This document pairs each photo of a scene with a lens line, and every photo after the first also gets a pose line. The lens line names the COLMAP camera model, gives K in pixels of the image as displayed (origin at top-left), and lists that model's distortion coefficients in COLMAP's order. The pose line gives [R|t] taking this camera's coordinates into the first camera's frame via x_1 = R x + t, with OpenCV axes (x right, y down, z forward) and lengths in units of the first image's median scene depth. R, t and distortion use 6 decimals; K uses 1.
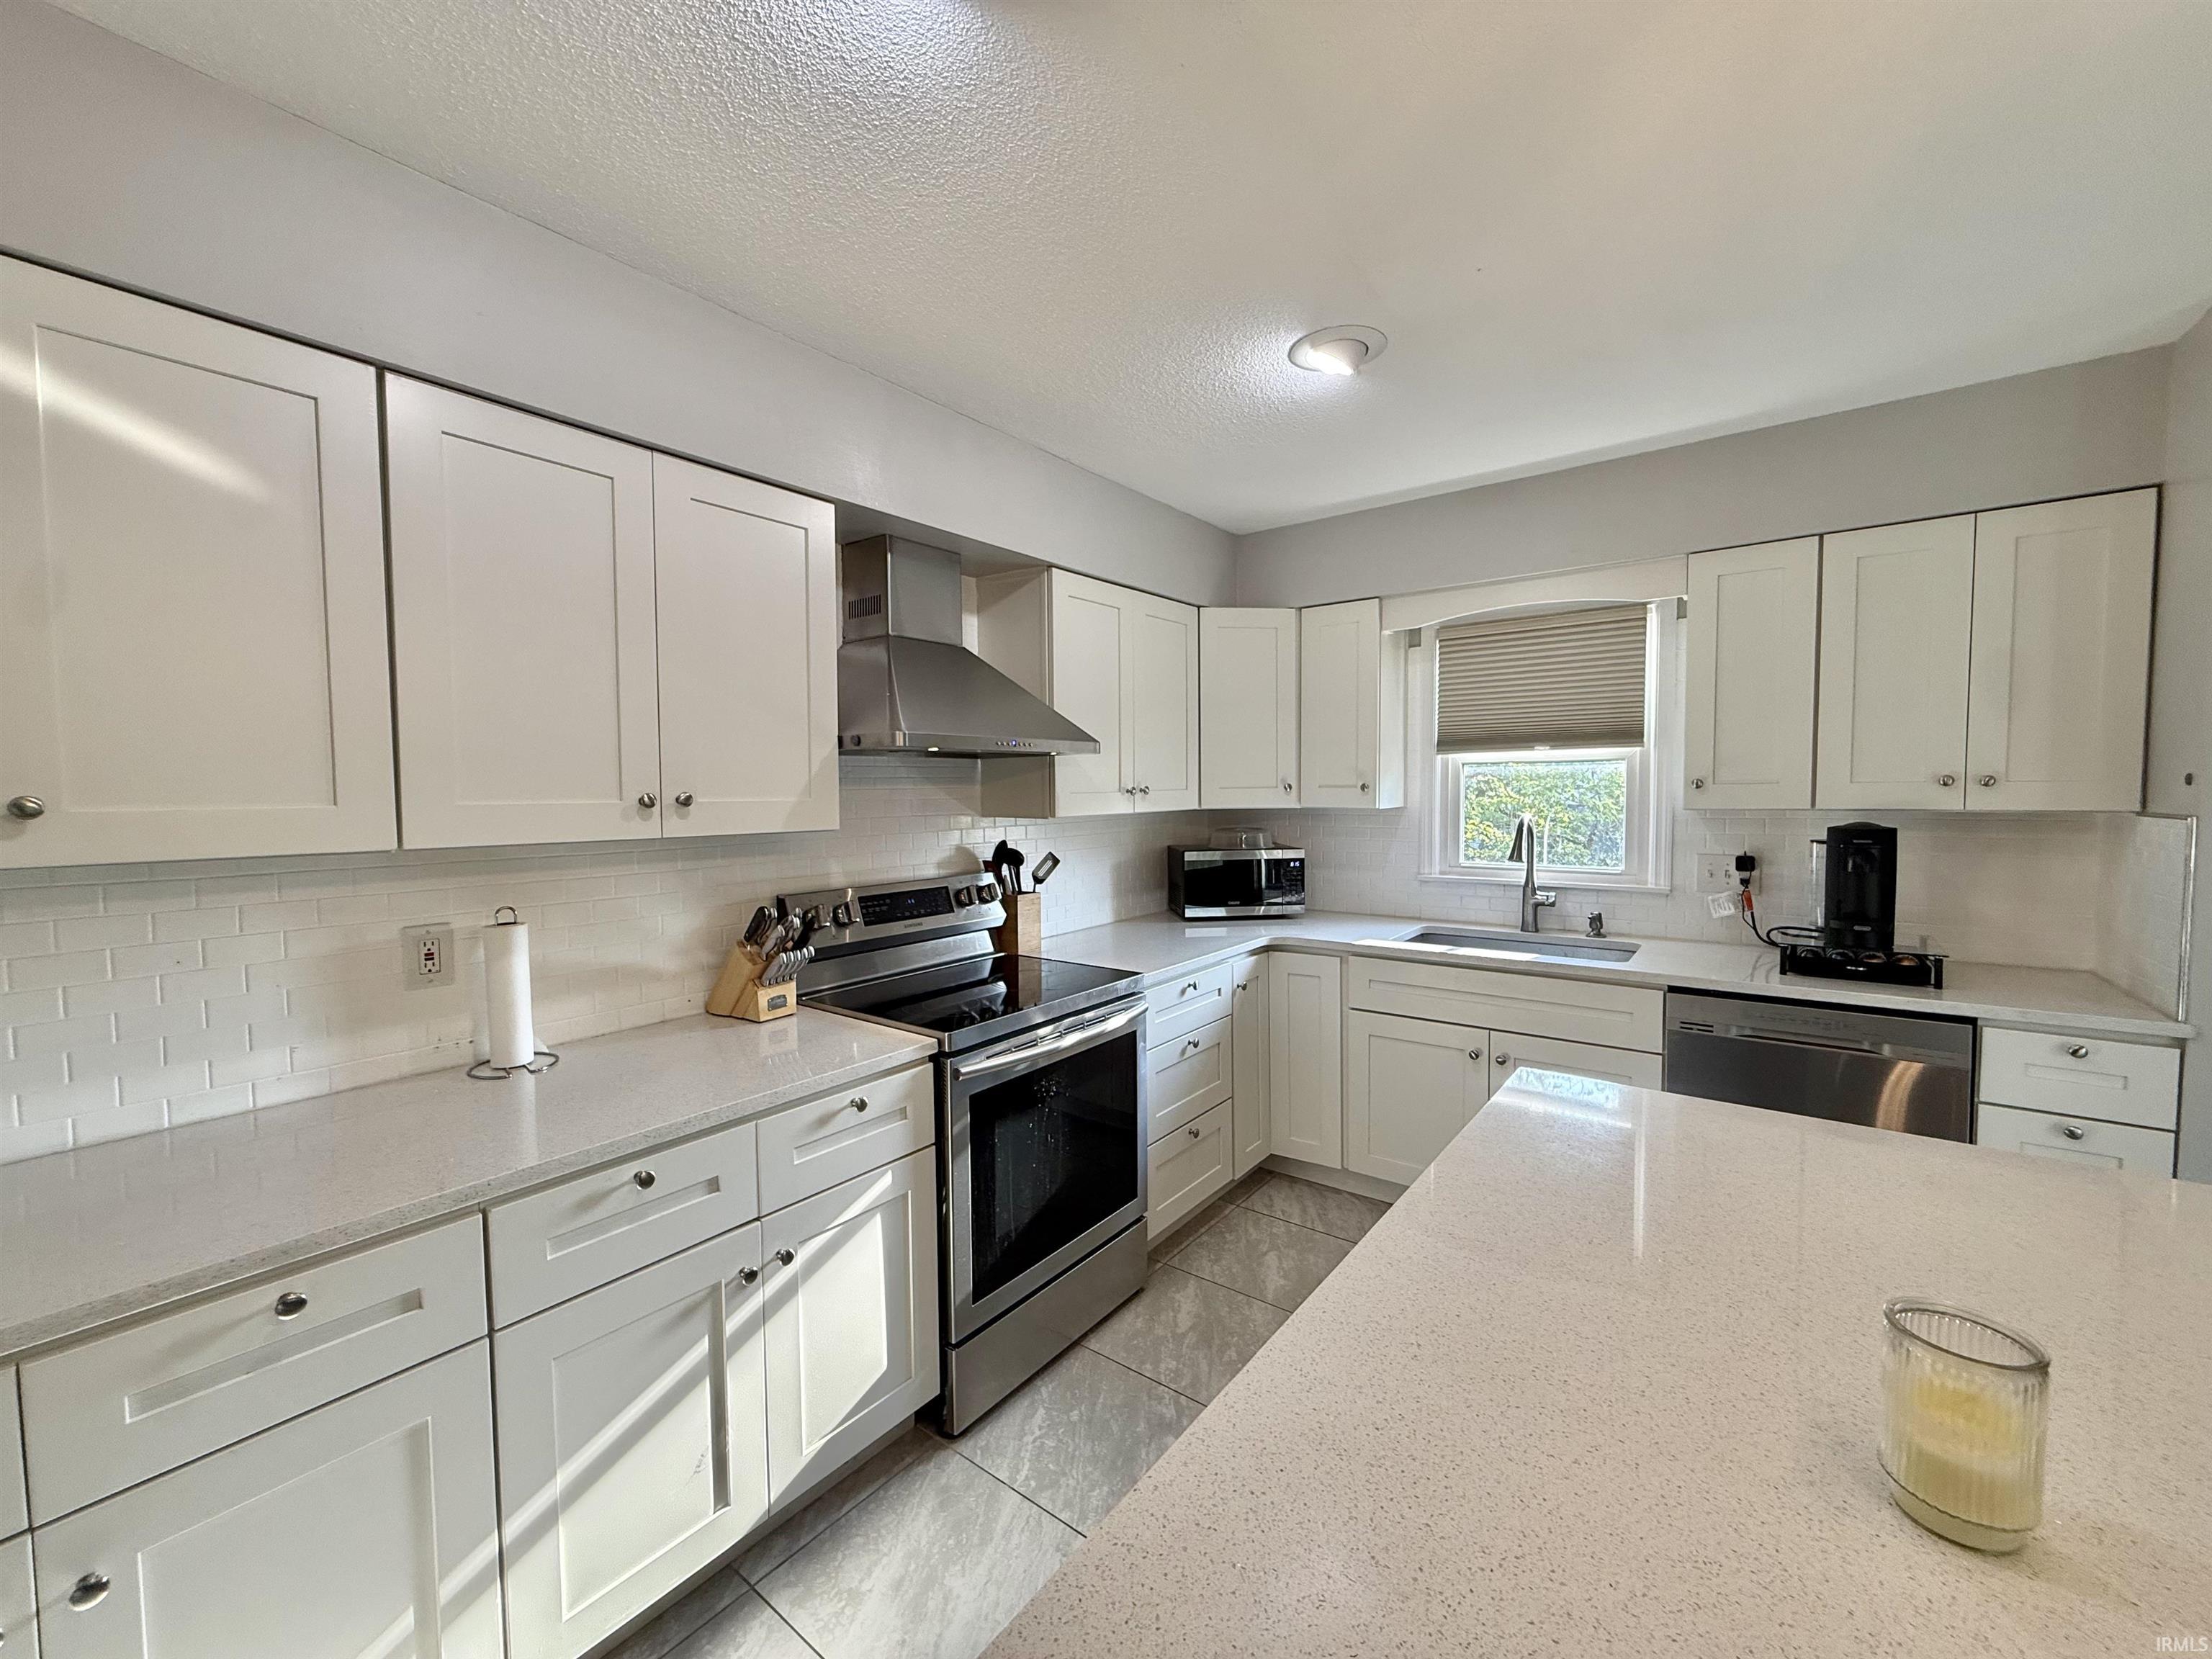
lens RADIAL K [[883.8, 0, 1097.3], [0, 883.8, 835.0], [0, 0, 1]] dist [0.001016, -0.000051]
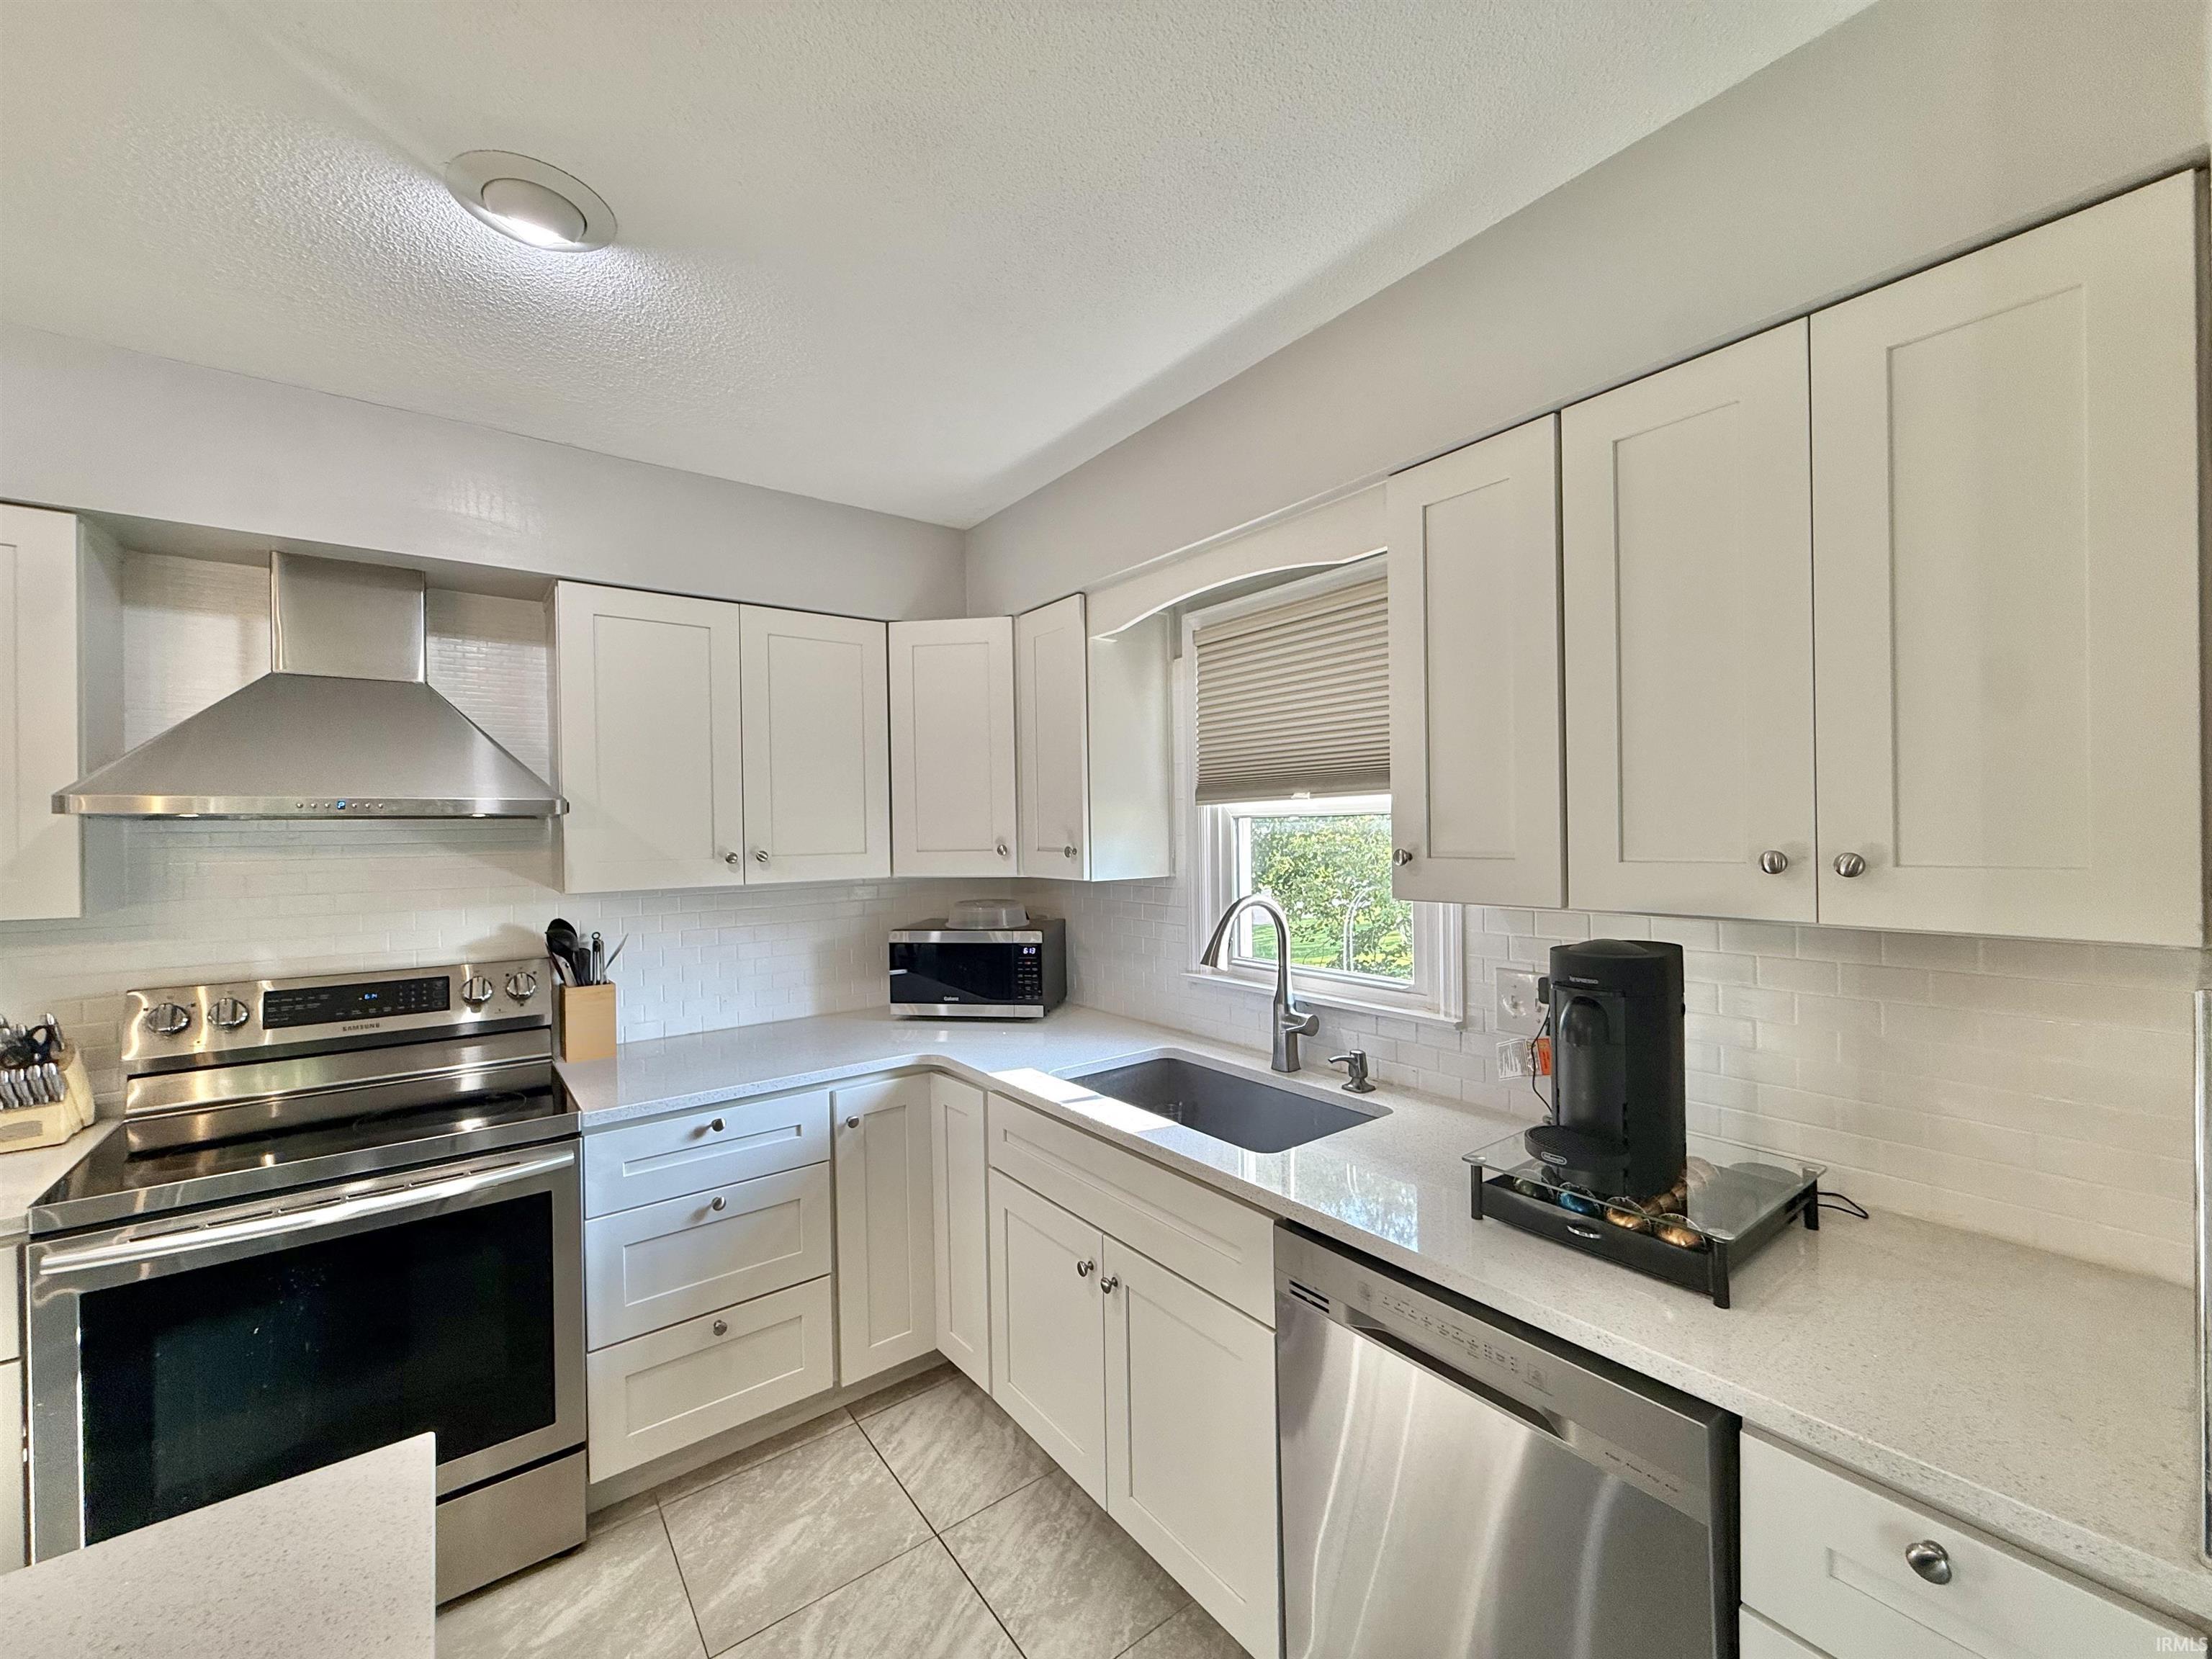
lens RADIAL K [[883.8, 0, 1099.1], [0, 883.8, 834.8], [0, 0, 1]] dist [0.001016, -0.000051]
pose [[0.964029, -0.000340, -0.265797, 0.624590], [-0.011550, 0.999001, -0.043169, -0.044129], [0.265546, 0.044686, 0.963062, 0.368460]]
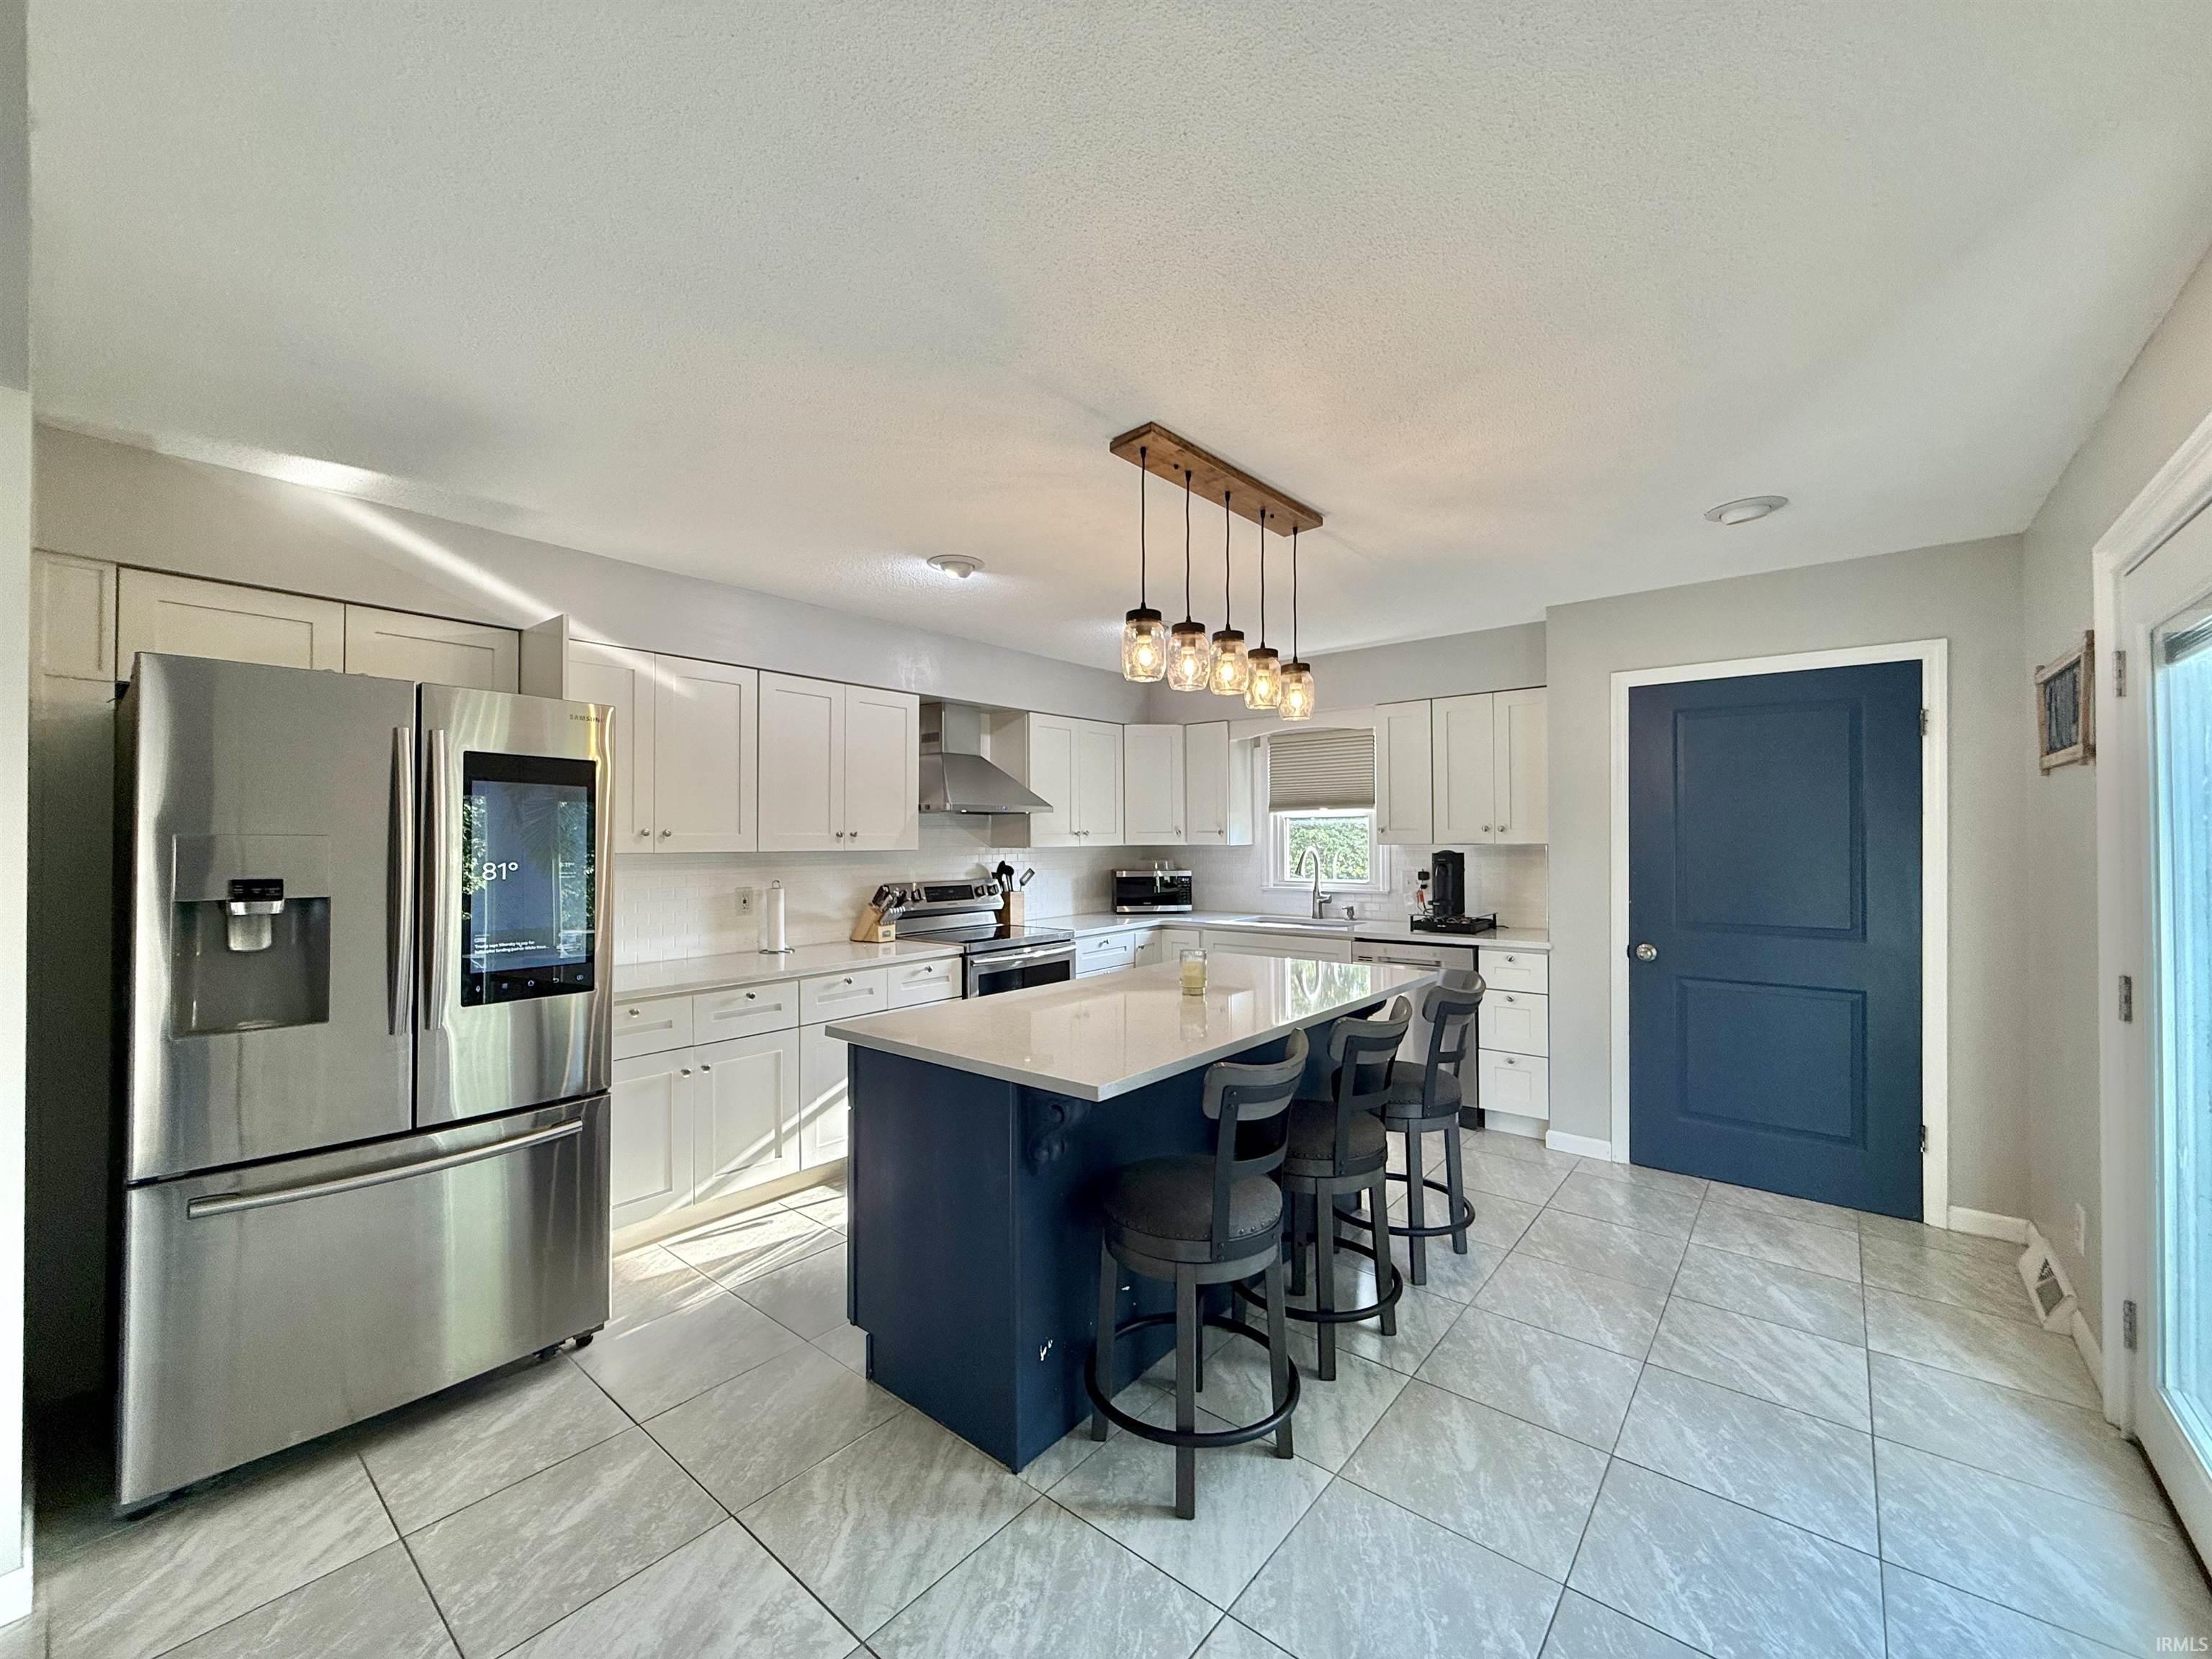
lens RADIAL K [[883.8, 0, 1096.9], [0, 883.8, 826.1], [0, 0, 1]] dist [0.001016, -0.000051]
pose [[0.999383, 0.004101, -0.034896, 0.152937], [-0.006430, 0.997740, -0.066879, 0.057614], [0.034543, 0.067062, 0.997151, -0.815347]]
